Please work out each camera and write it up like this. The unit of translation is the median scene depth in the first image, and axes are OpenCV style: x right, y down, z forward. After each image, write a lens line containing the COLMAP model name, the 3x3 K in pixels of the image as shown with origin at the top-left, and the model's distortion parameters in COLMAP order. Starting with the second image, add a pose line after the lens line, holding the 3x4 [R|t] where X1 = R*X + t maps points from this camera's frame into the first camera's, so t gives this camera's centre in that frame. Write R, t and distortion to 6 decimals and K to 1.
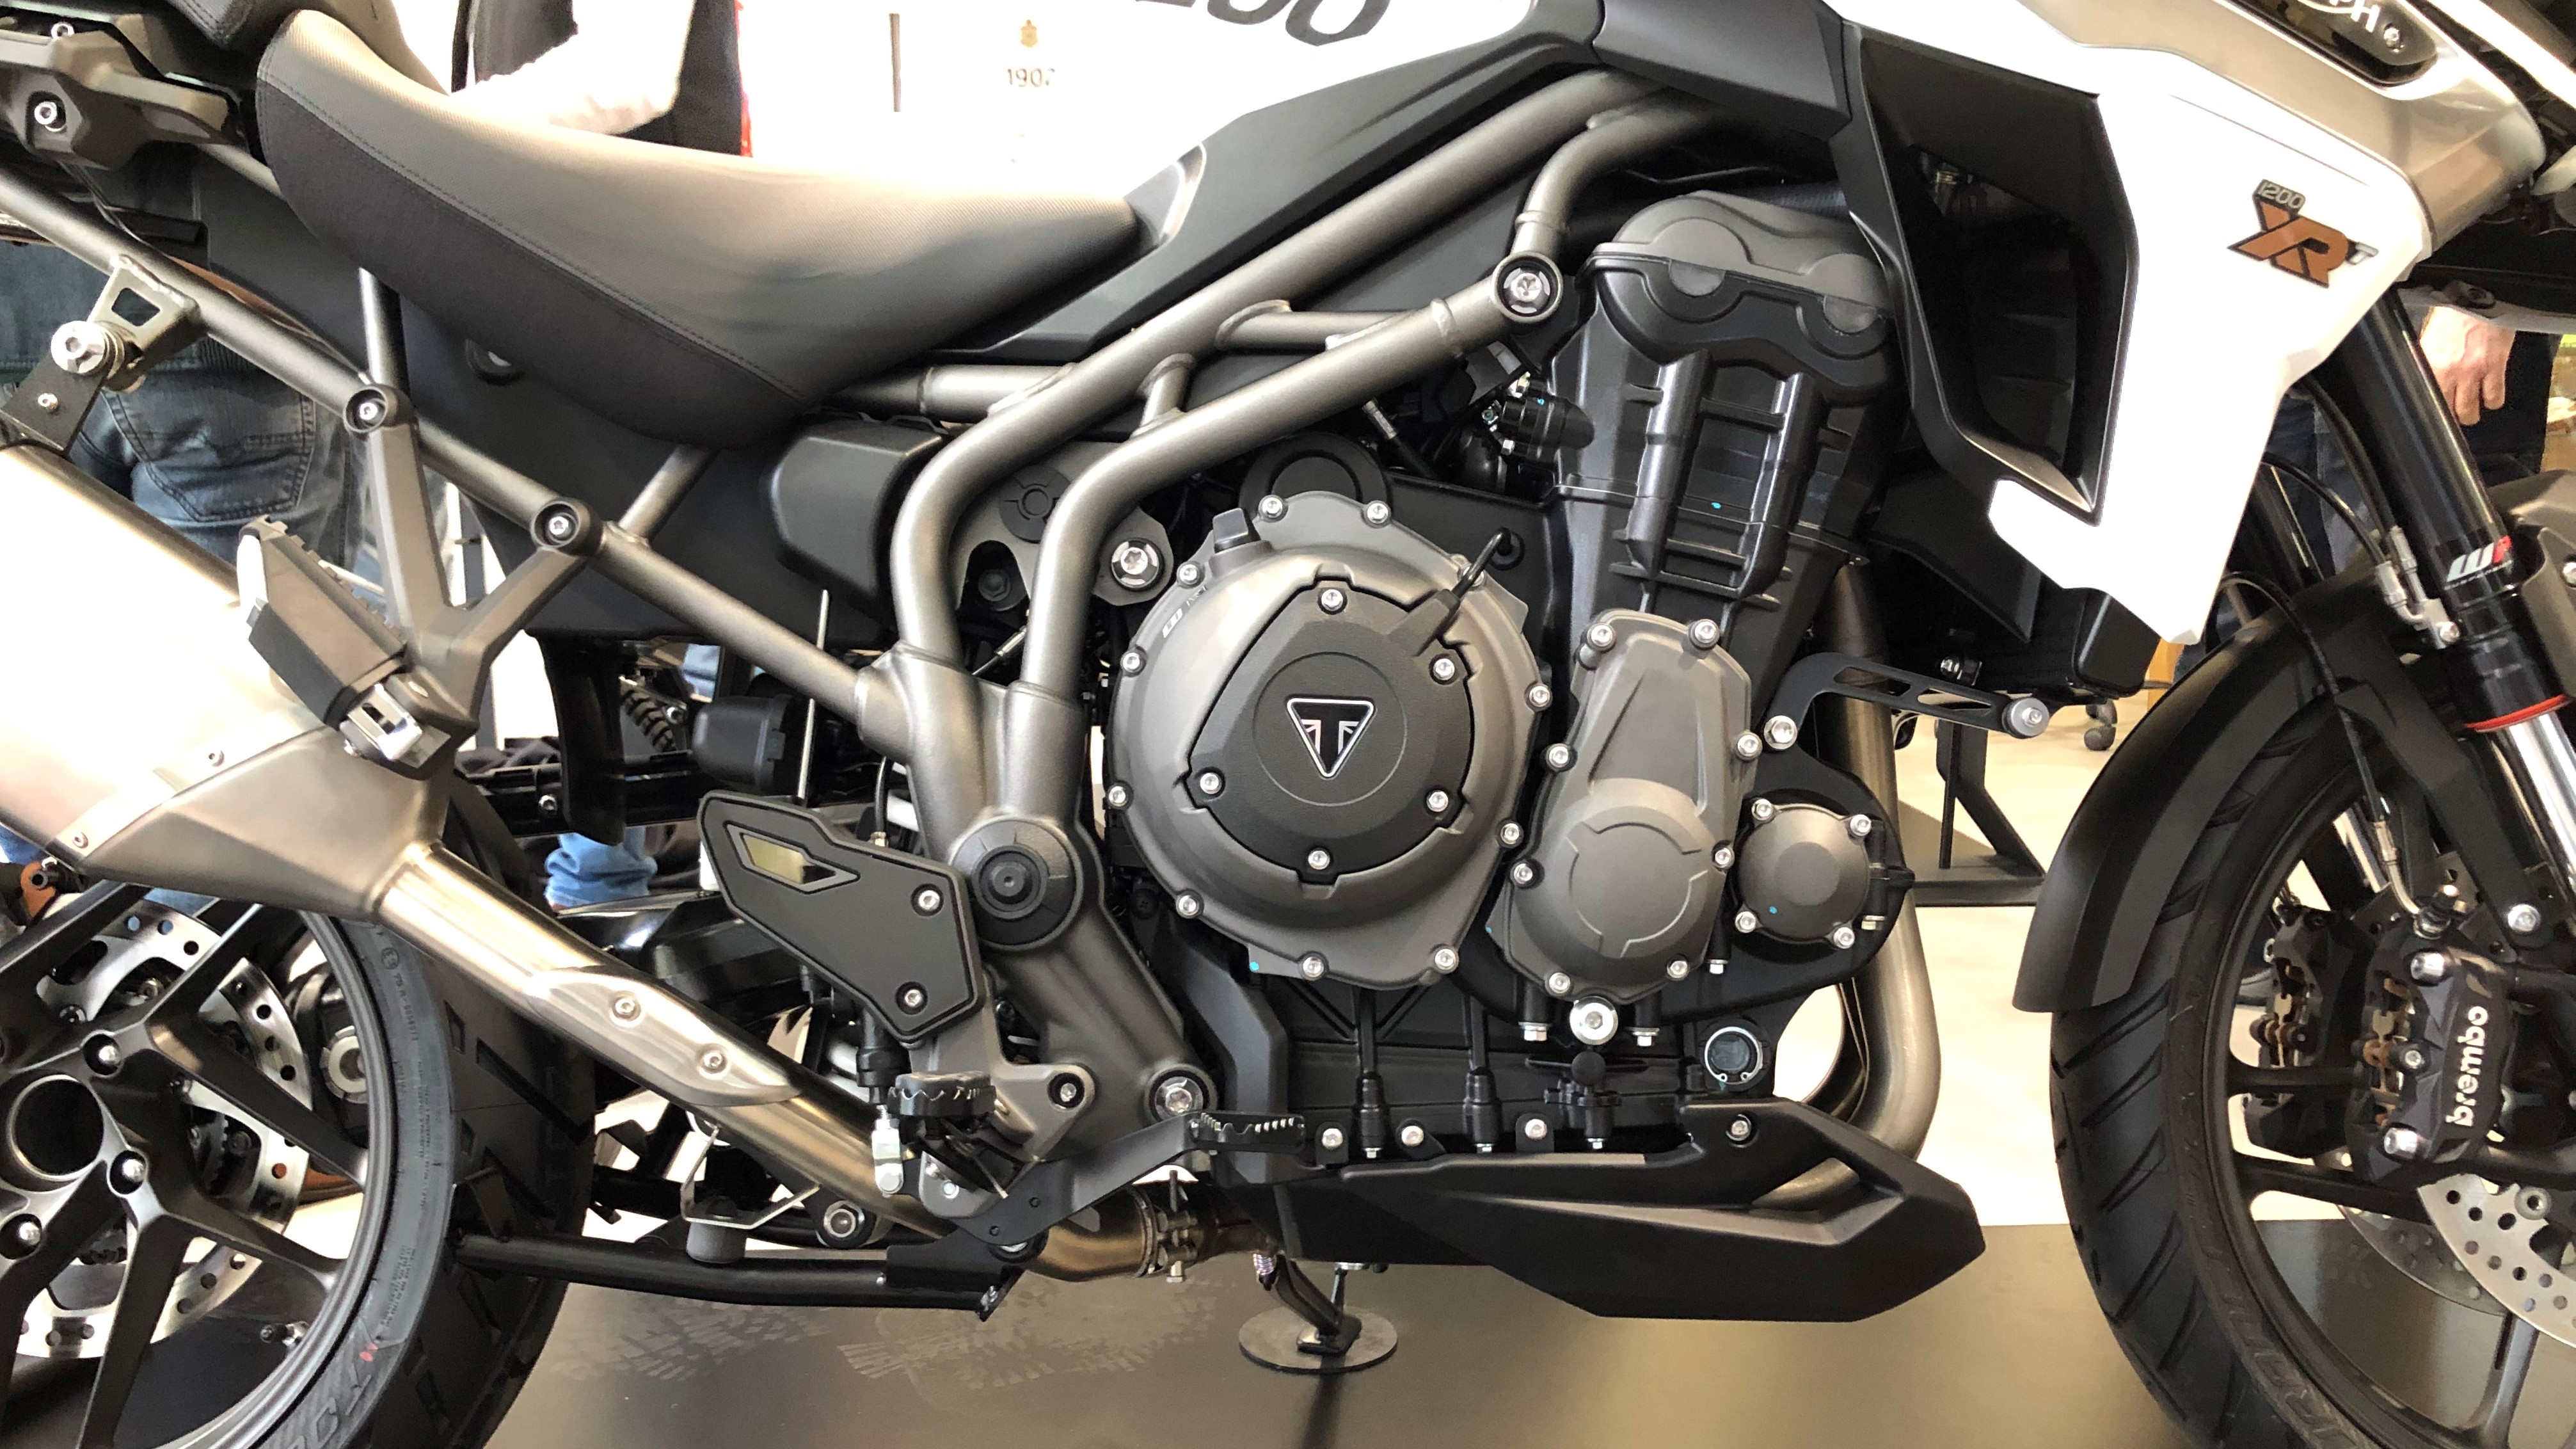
lens RADIAL K [[2118.3, 0, 1249.8], [0, 2118.3, 830.4], [0, 0, 1]] dist [0.010425, -0.012883]
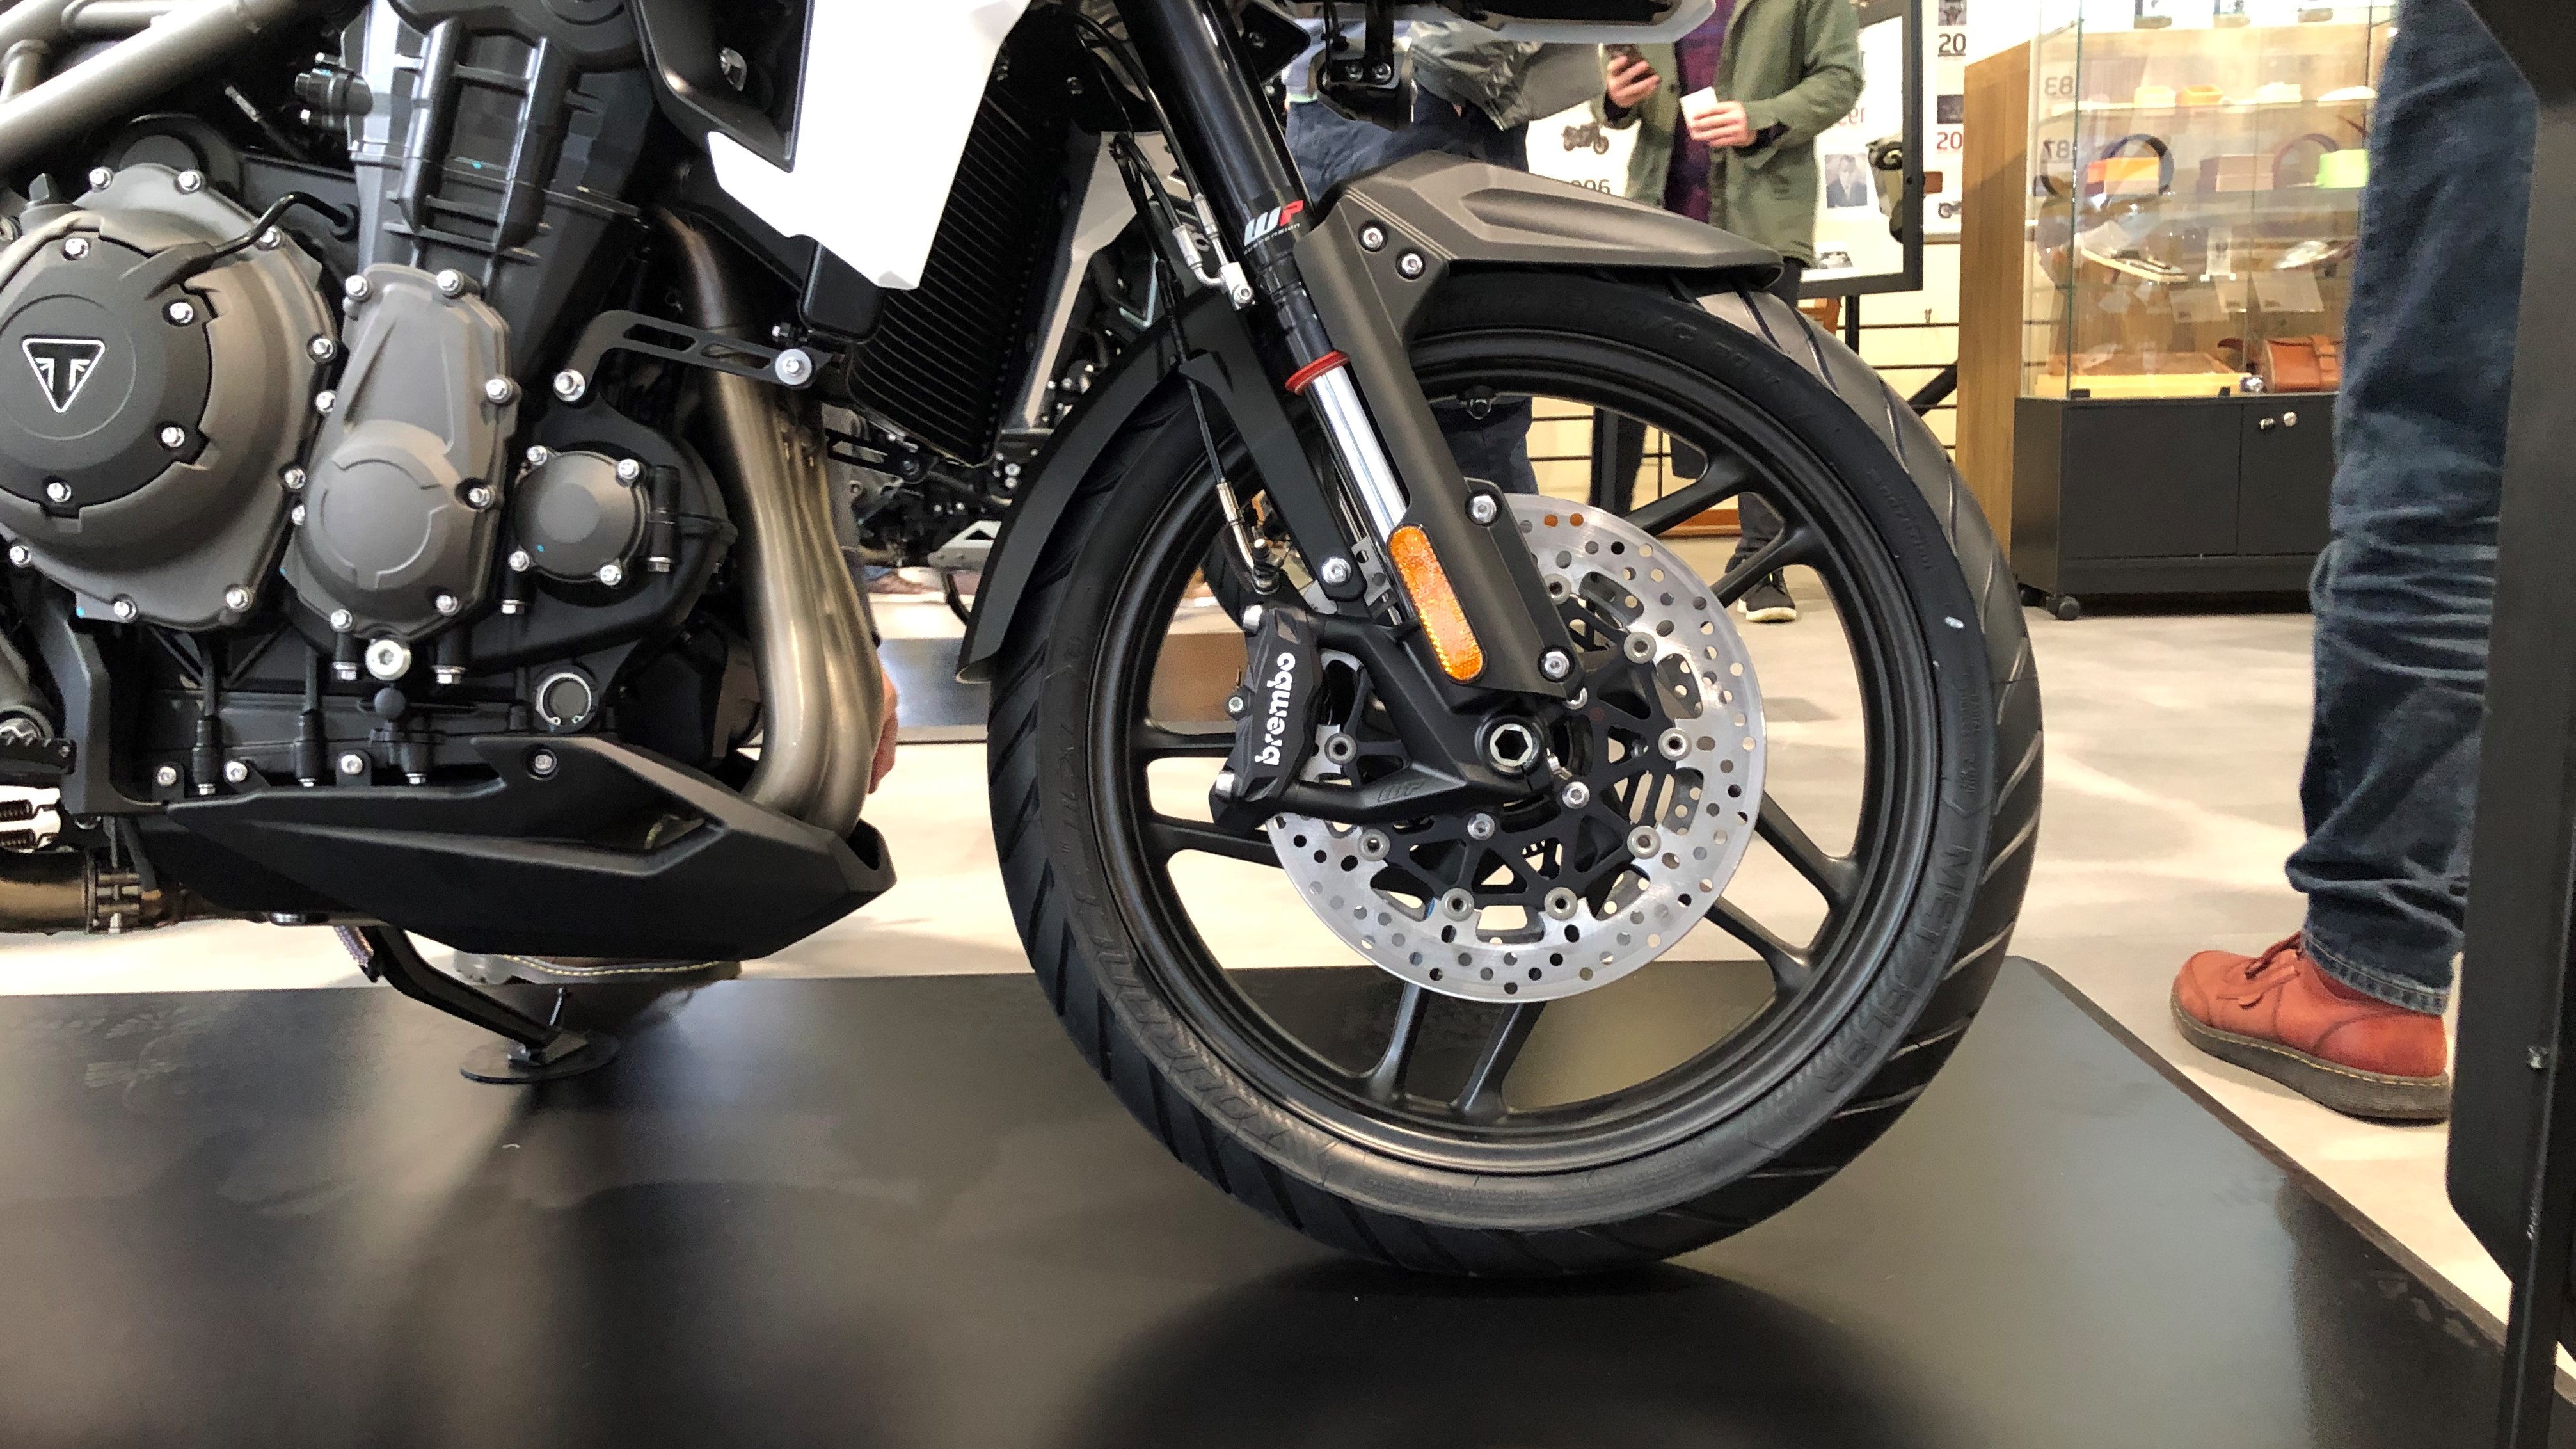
lens RADIAL K [[2118.3, 0, 1275.8], [0, 2118.3, 707.2], [0, 0, 1]] dist [0.010425, -0.012883]
pose [[0.999746, -0.005246, -0.021922, 0.634103], [0.004964, 0.999904, -0.012904, 0.131618], [0.021988, 0.012792, 0.999676, -0.049736]]
